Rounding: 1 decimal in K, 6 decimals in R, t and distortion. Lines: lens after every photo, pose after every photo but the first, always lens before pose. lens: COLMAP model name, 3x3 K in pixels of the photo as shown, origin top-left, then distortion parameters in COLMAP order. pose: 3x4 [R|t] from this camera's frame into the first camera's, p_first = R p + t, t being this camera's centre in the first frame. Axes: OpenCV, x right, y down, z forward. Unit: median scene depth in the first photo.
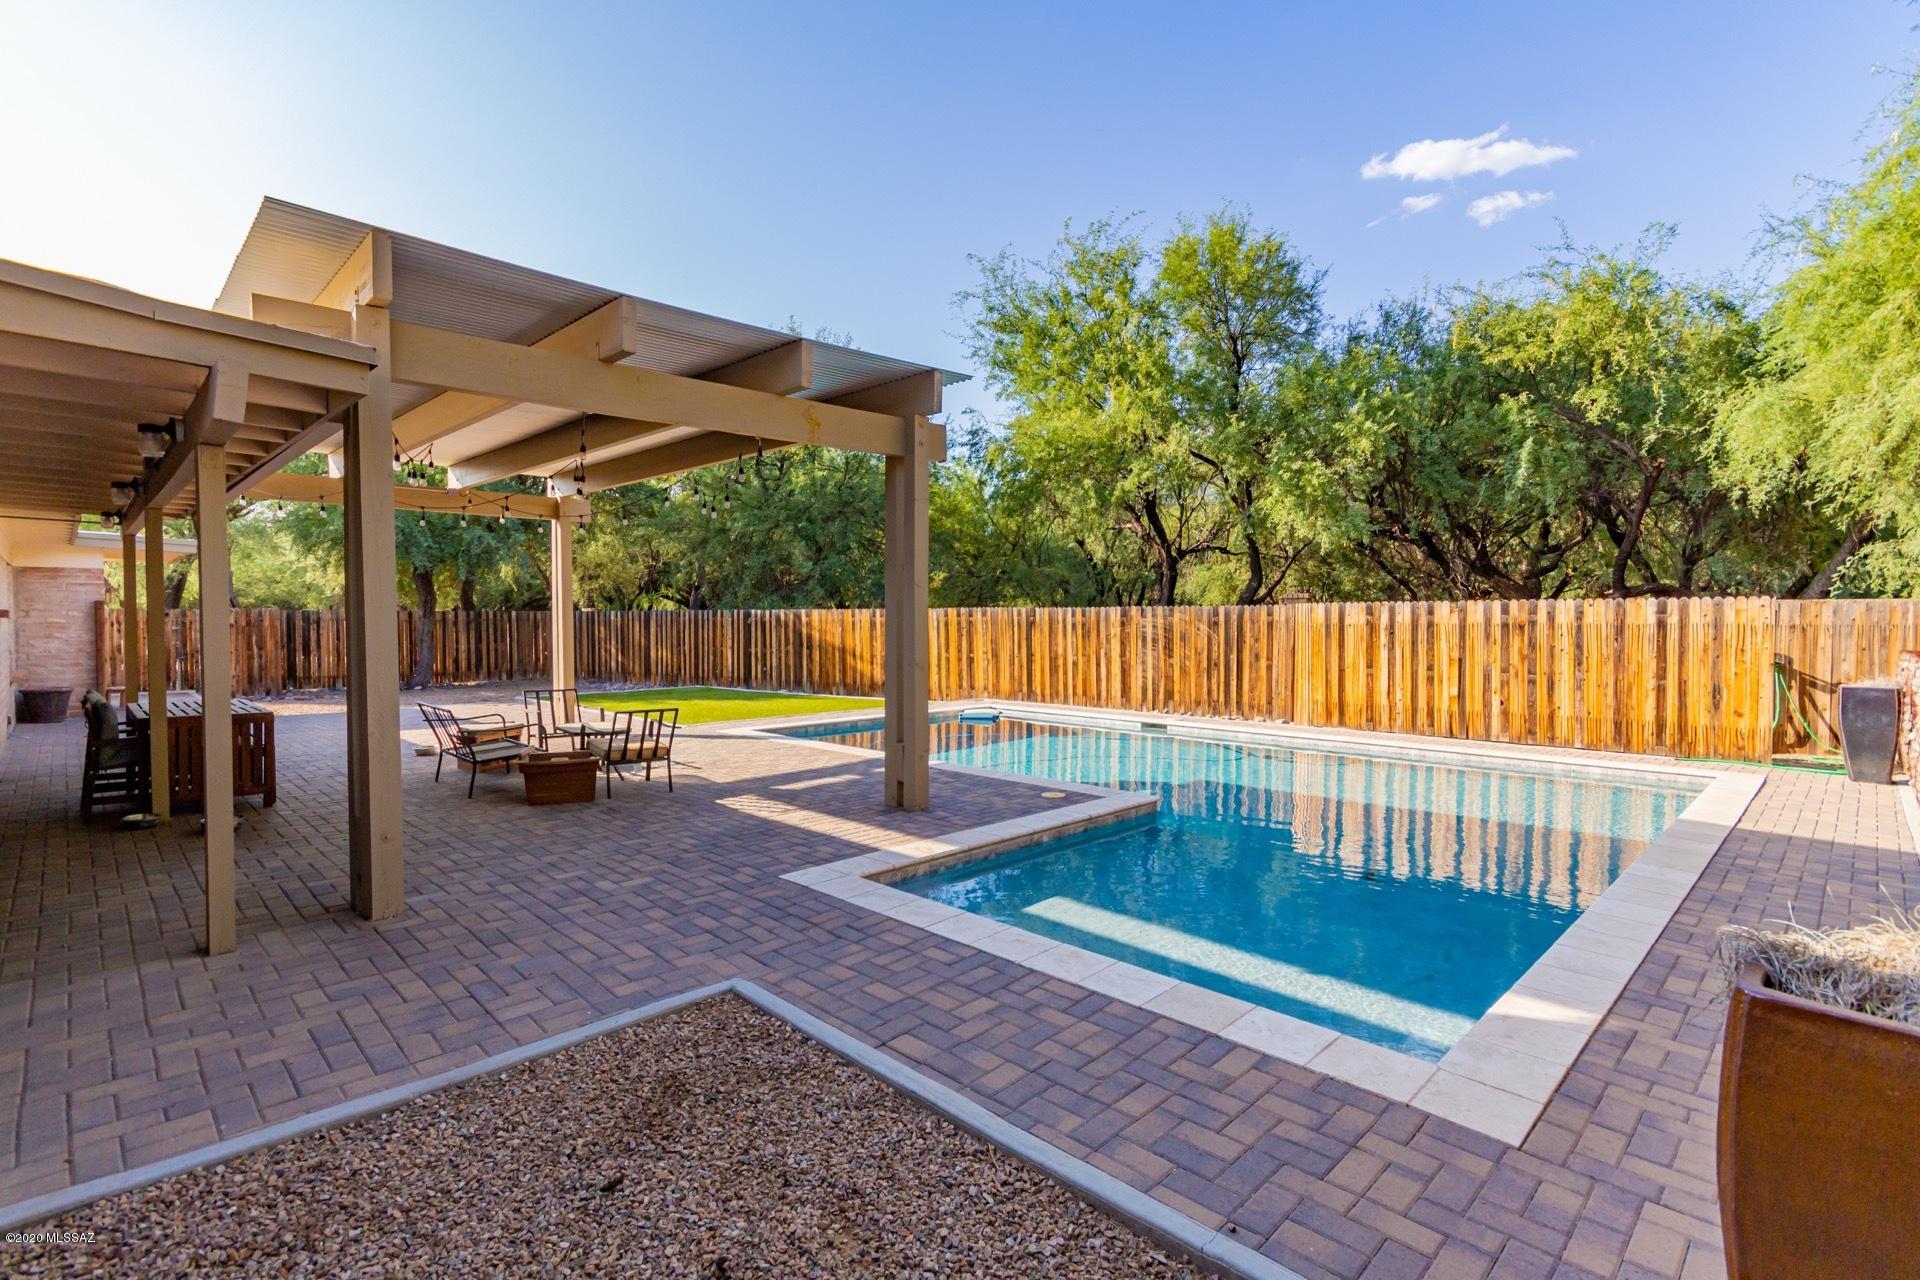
lens RADIAL K [[908.6, 0, 982.2], [0, 908.6, 642.2], [0, 0, 1]] dist [0.009449, -0.001847]
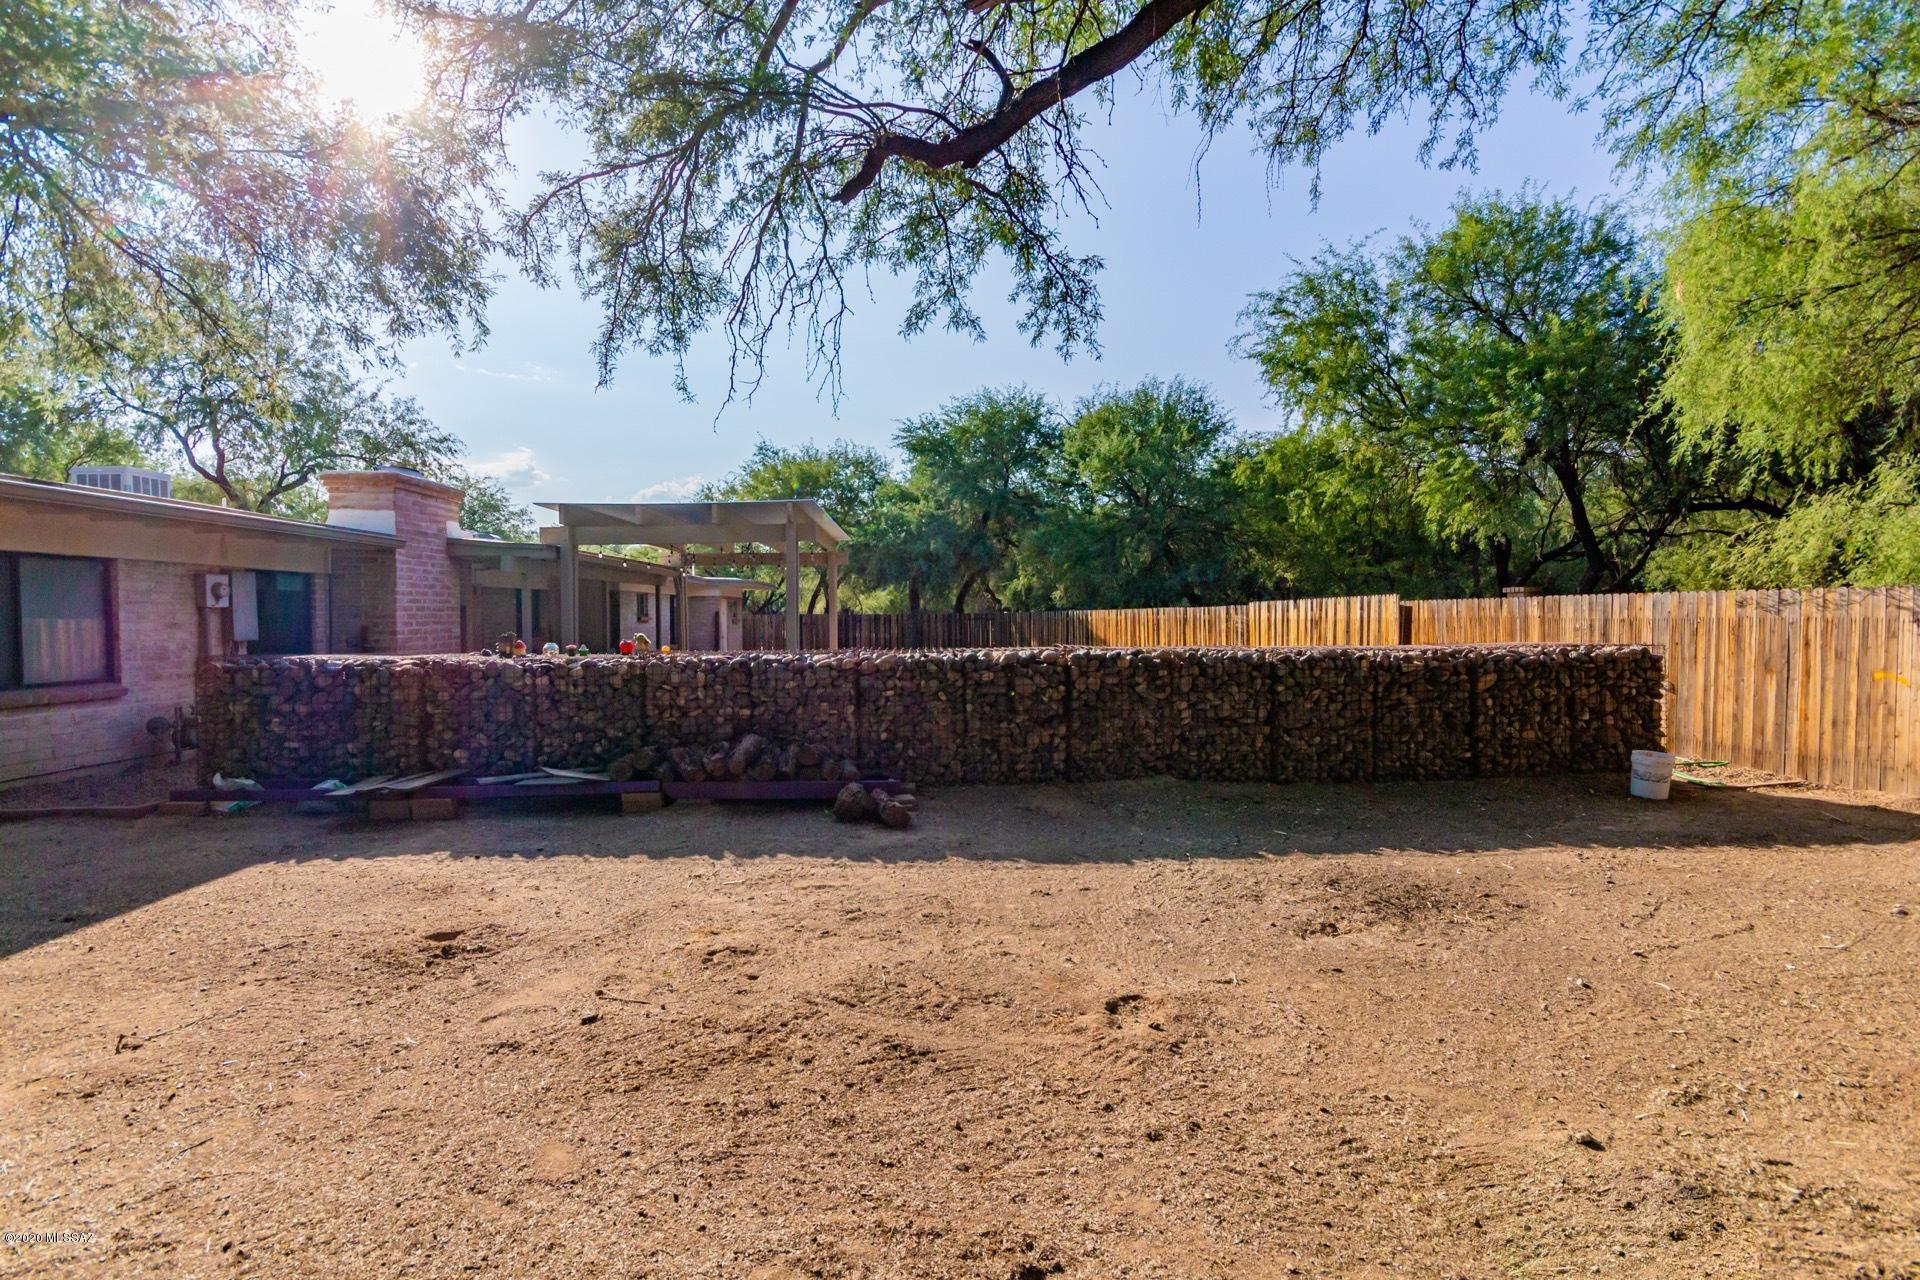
lens RADIAL K [[908.6, 0, 949.9], [0, 908.6, 634.5], [0, 0, 1]] dist [0.009449, -0.001847]
pose [[0.726860, 0.003925, -0.686774, 0.690082], [-0.009528, 0.999945, -0.004369, 0.006973], [0.686719, 0.009720, 0.726858, -0.109766]]
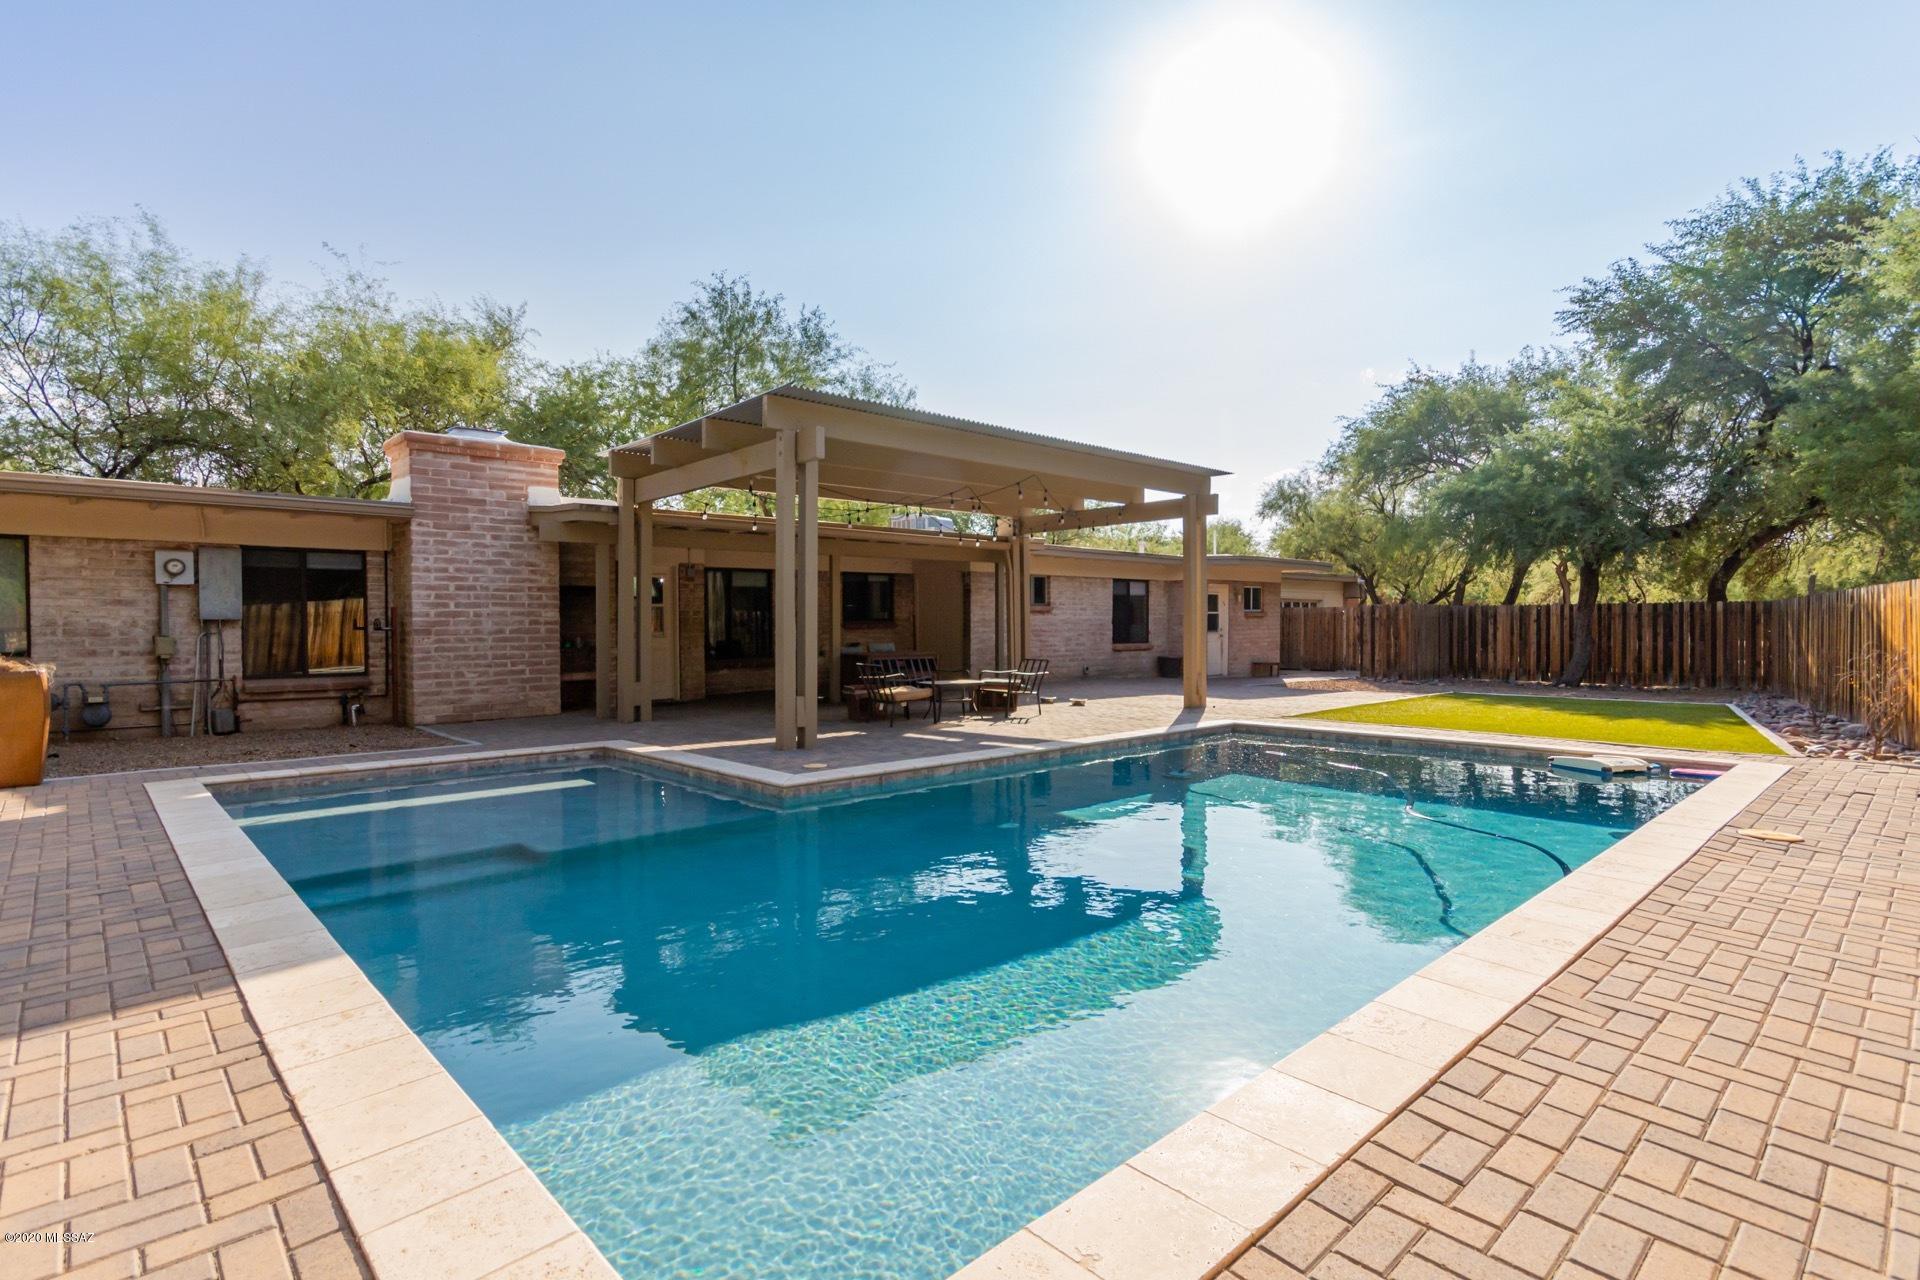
lens RADIAL K [[908.6, 0, 955.3], [0, 908.6, 639.1], [0, 0, 1]] dist [0.009449, -0.001847]
pose [[-0.037073, 0.015965, -0.999185, 0.489557], [-0.025784, 0.999524, 0.016927, 0.002916], [0.998980, 0.026390, -0.036644, 0.536772]]
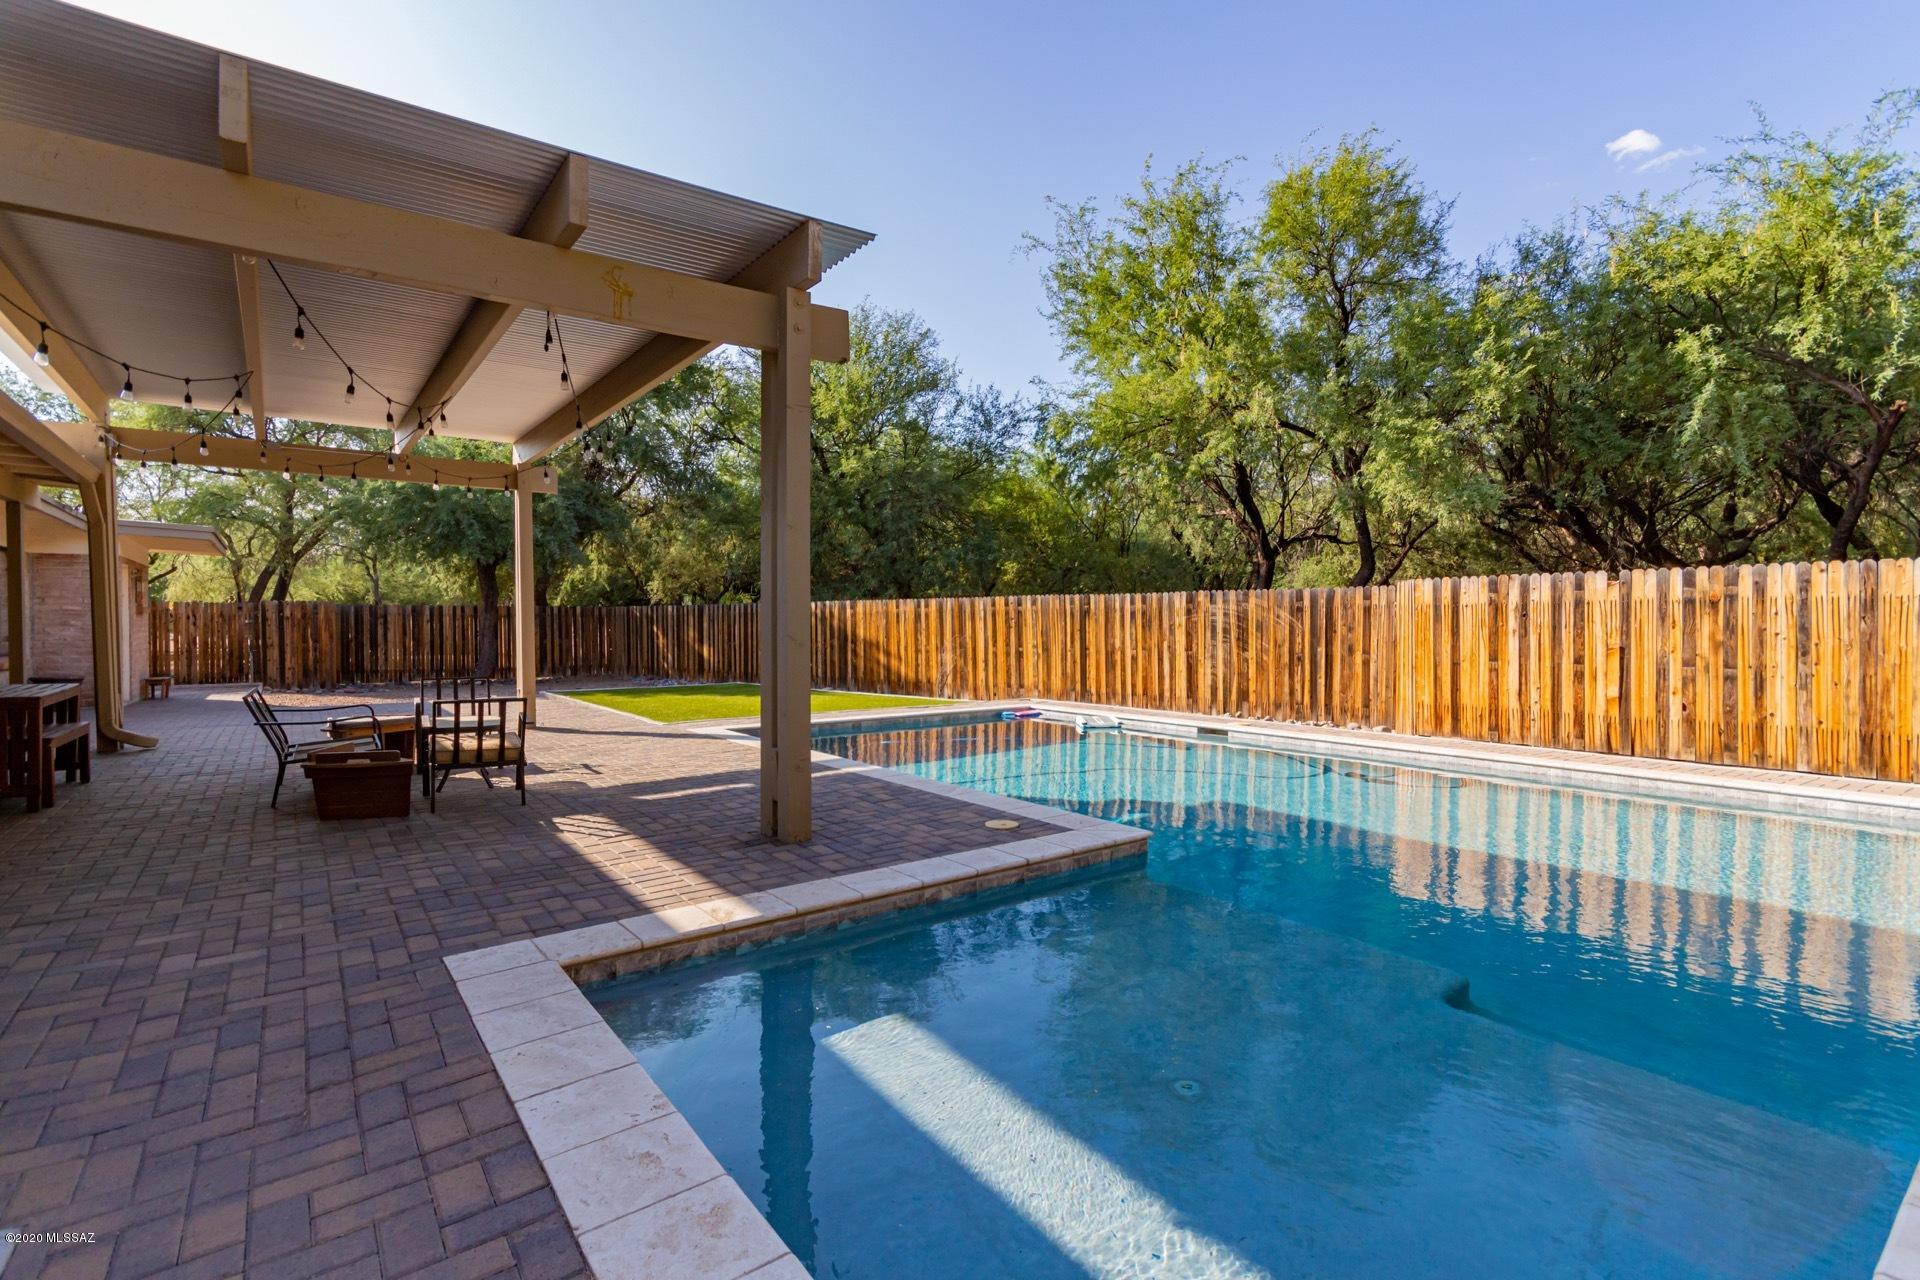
lens RADIAL K [[908.6, 0, 967.7], [0, 908.6, 638.1], [0, 0, 1]] dist [0.009449, -0.001847]
pose [[0.990462, 0.001248, -0.137783, 0.064886], [-0.002436, 0.999961, -0.008456, 0.012011], [0.137767, 0.008711, 0.990426, 0.124121]]
